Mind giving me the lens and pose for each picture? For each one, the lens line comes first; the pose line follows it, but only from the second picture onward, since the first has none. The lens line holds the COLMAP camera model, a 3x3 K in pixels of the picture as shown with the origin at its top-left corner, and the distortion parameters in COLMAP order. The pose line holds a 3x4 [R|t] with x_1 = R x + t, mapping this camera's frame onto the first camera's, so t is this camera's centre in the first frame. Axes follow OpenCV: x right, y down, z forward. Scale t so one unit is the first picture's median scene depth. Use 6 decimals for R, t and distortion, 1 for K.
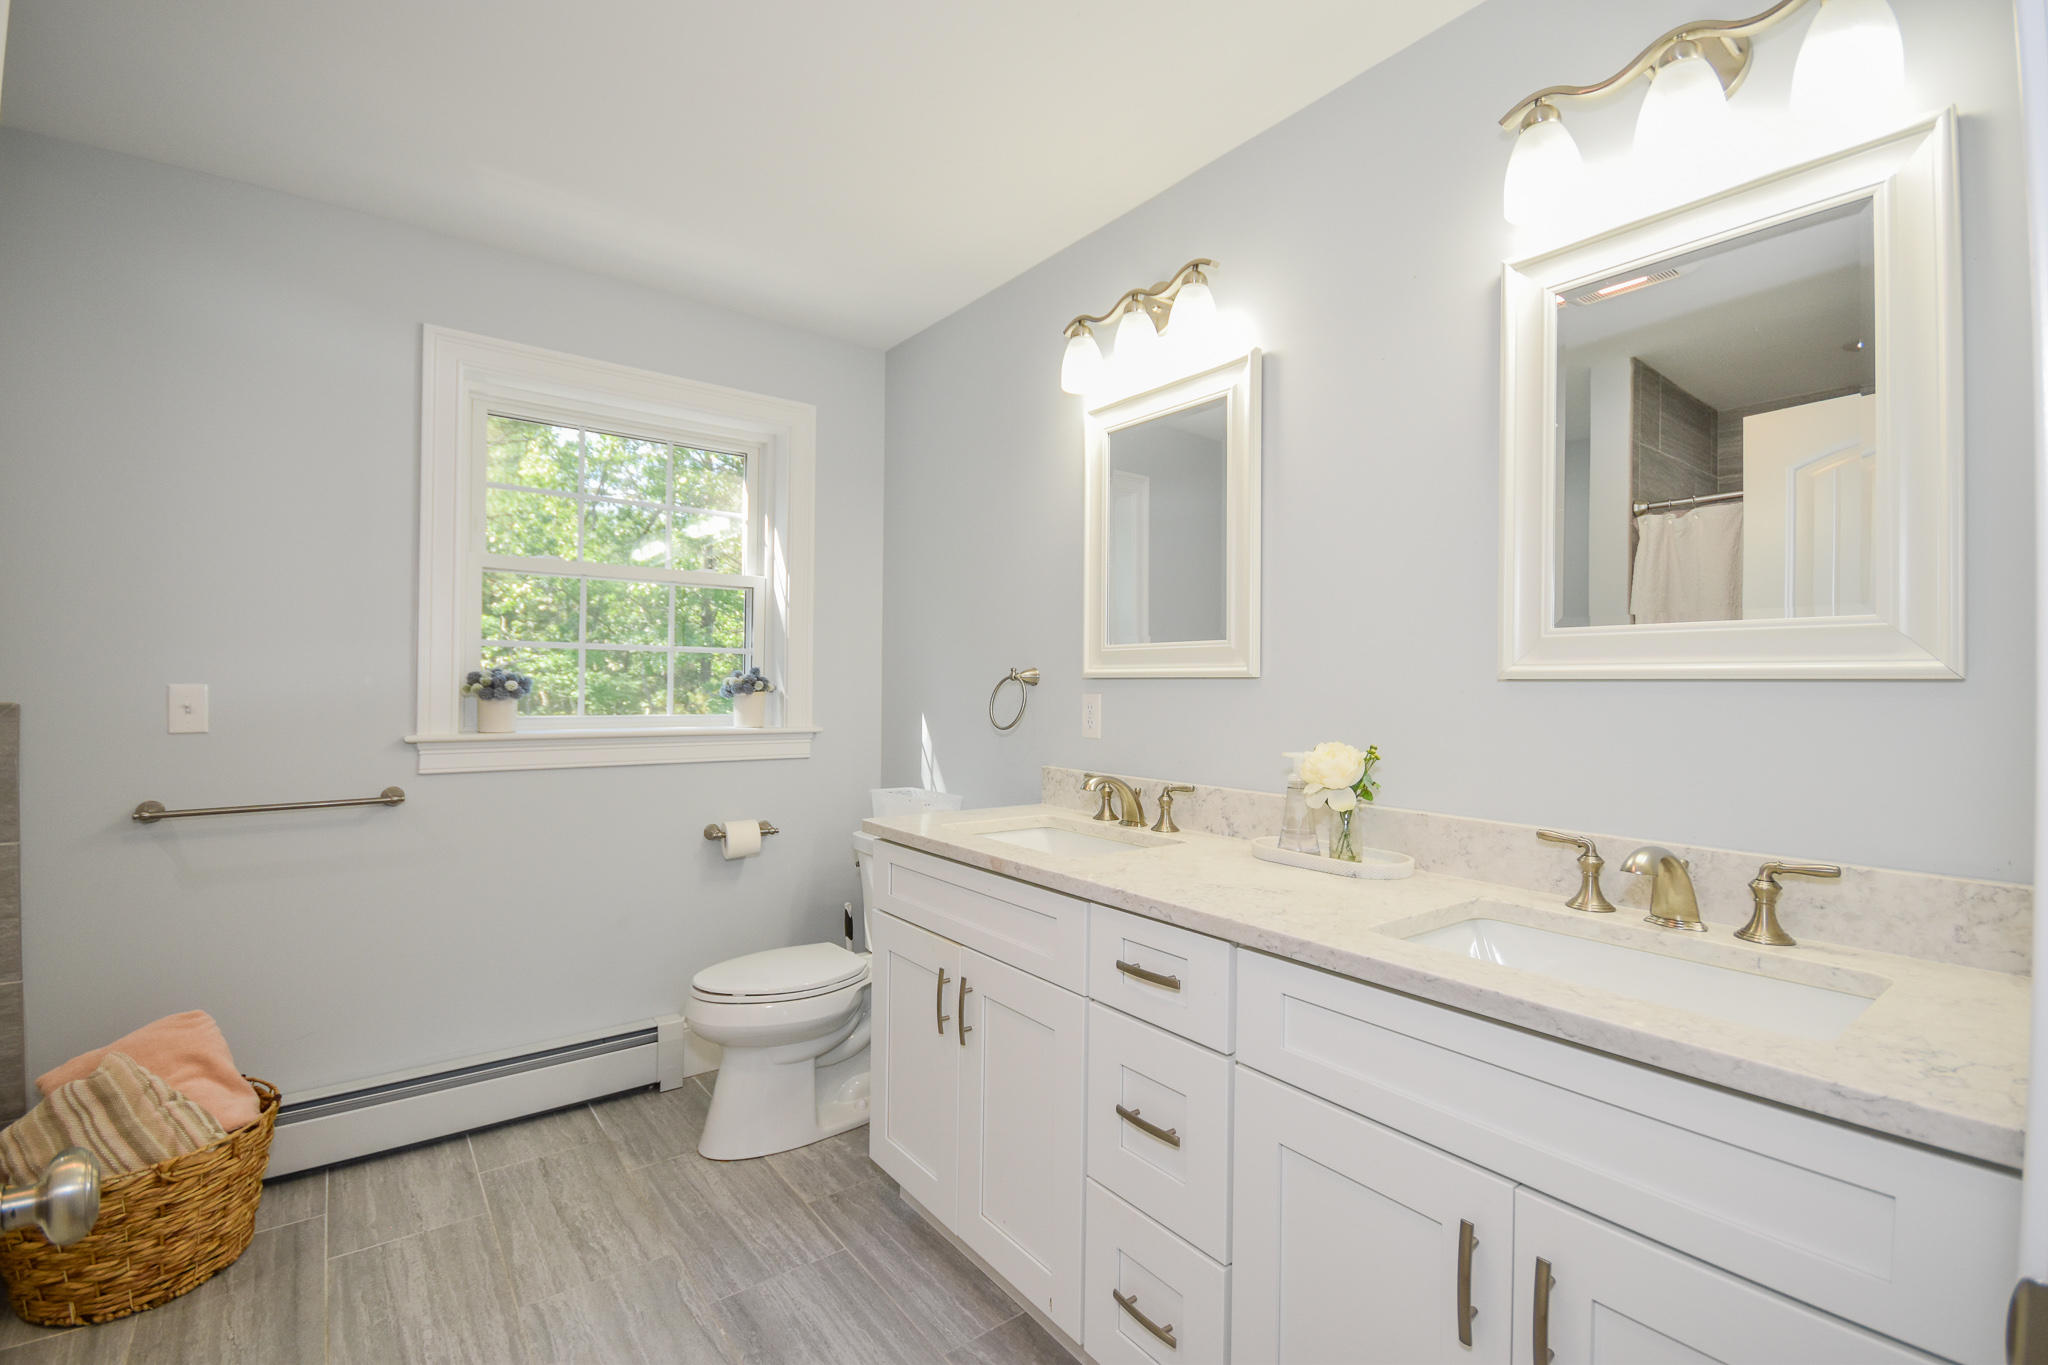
lens RADIAL K [[856.7, 0, 1004.7], [0, 856.7, 686.2], [0, 0, 1]] dist [-0.019919, -0.006847]
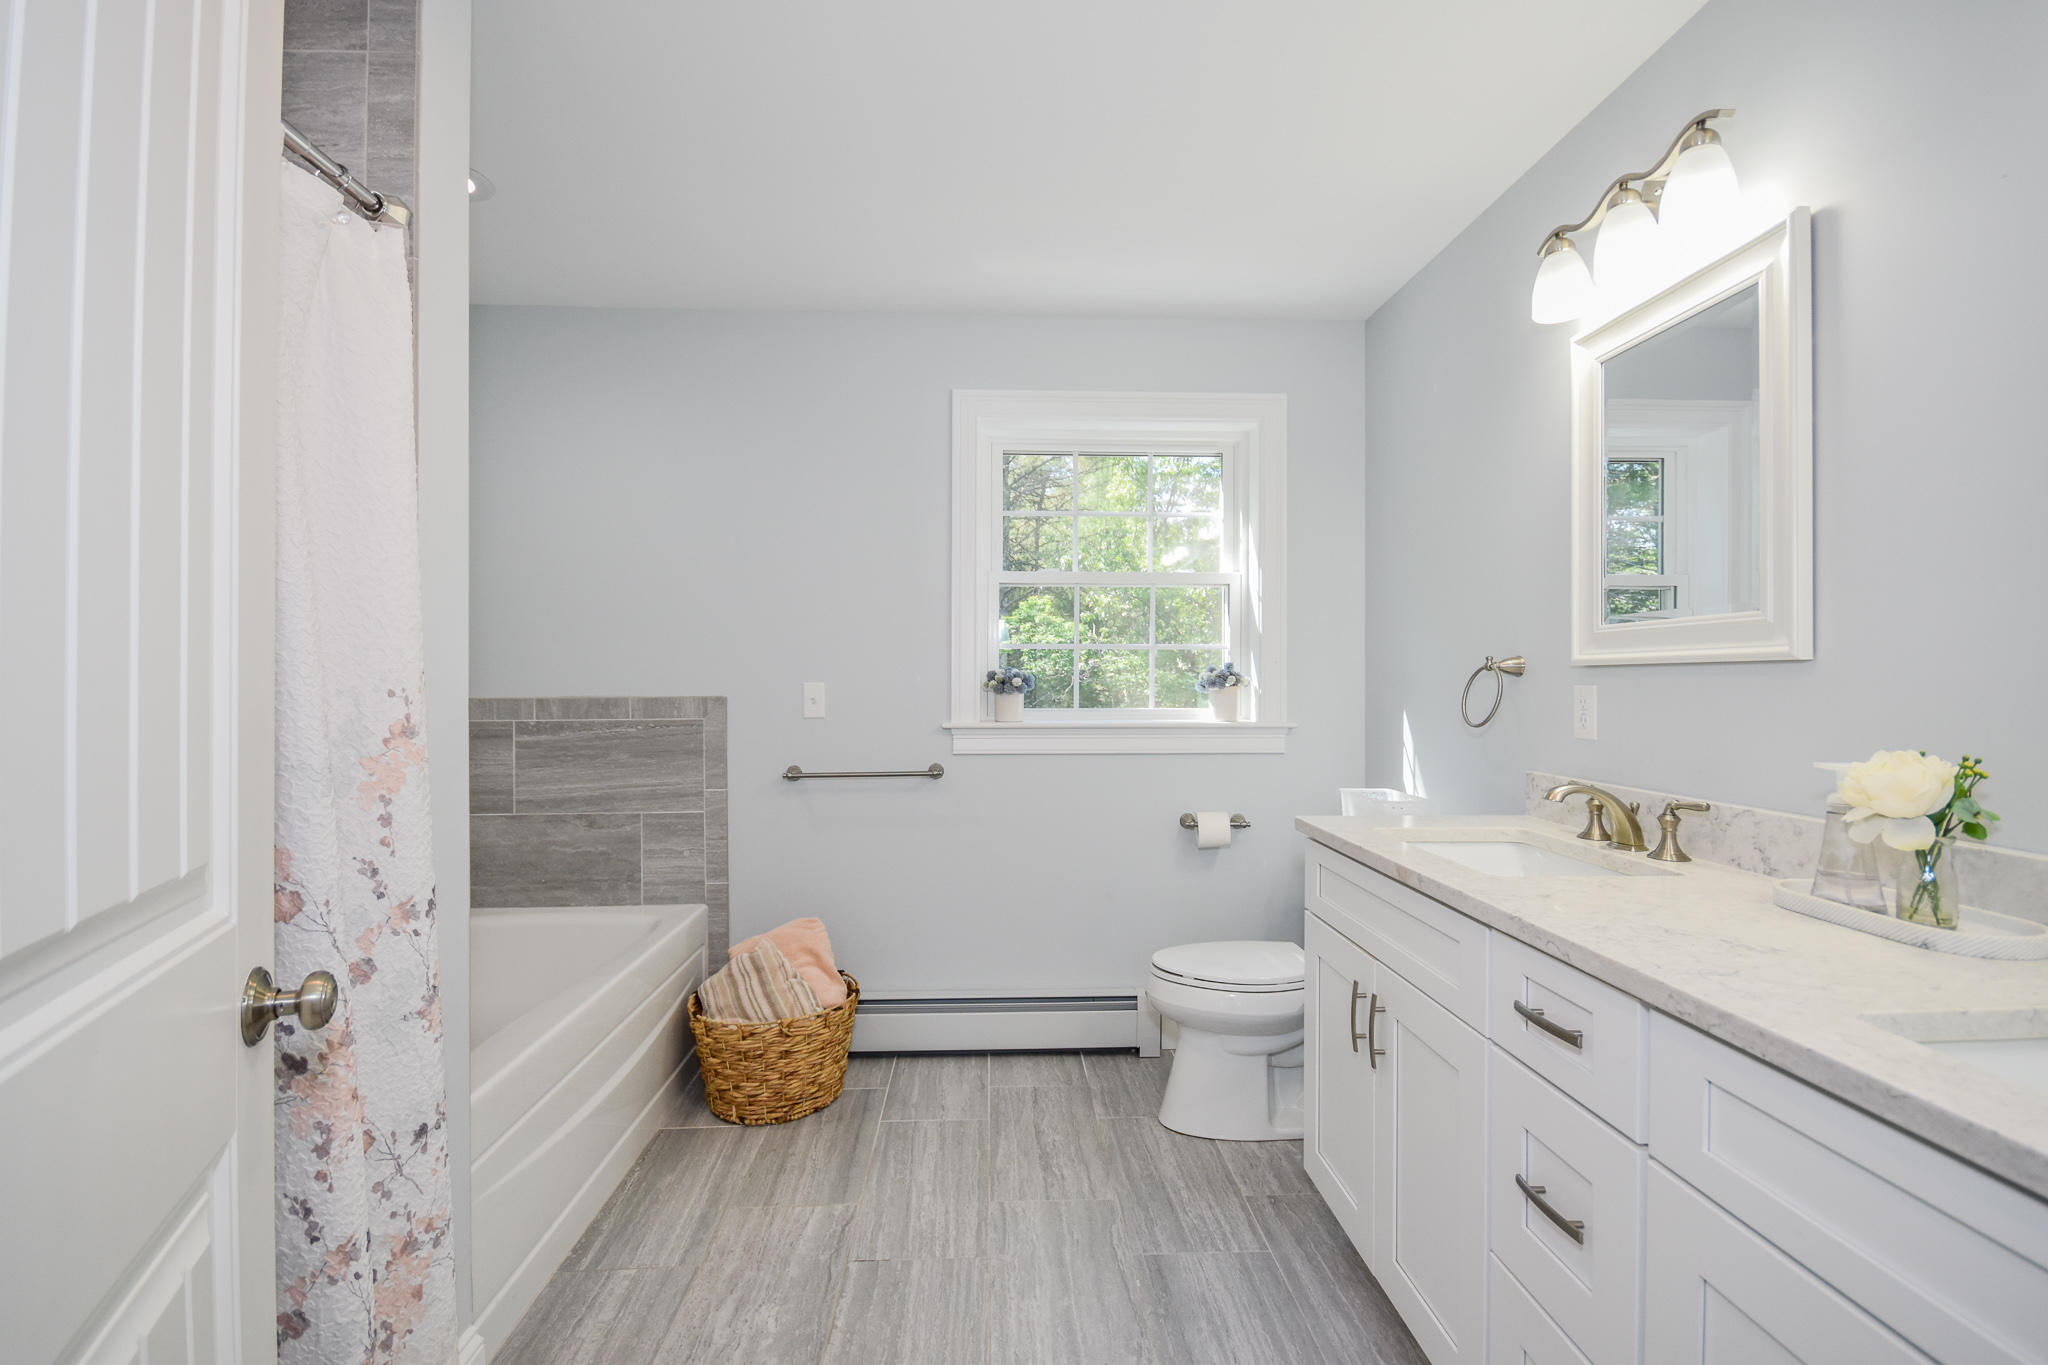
lens RADIAL K [[856.7, 0, 1004.7], [0, 856.7, 686.2], [0, 0, 1]] dist [-0.019919, -0.006847]
pose [[0.813553, -0.006112, -0.581458, 0.136829], [0.007634, 0.999971, 0.000170, 0.006524], [0.581440, -0.004577, 0.813576, 0.026807]]
